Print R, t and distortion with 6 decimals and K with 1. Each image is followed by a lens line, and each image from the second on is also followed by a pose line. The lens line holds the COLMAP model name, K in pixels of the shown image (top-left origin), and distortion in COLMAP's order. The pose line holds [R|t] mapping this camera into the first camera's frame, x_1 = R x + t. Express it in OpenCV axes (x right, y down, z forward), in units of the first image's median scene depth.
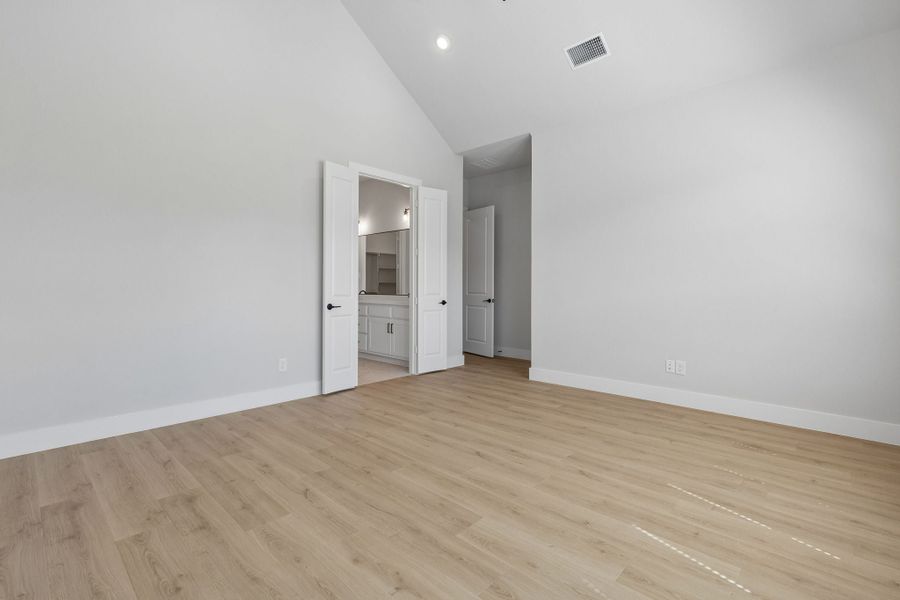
lens RADIAL K [[413.0, 0, 449.9], [0, 413.0, 296.7], [0, 0, 1]] dist [-0.004472, -0.000388]
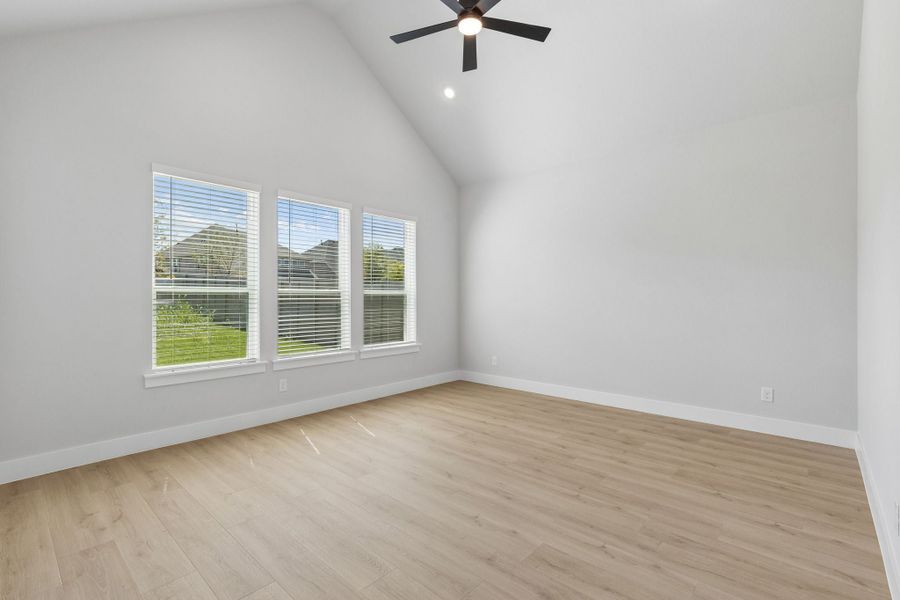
lens RADIAL K [[413.0, 0, 451.8], [0, 413.0, 299.8], [0, 0, 1]] dist [-0.004472, -0.000388]
pose [[-0.999651, -0.000209, -0.026418, 0.097545], [-0.000818, 0.999734, 0.023042, -0.100779], [0.026407, 0.023055, -0.999385, 2.187158]]
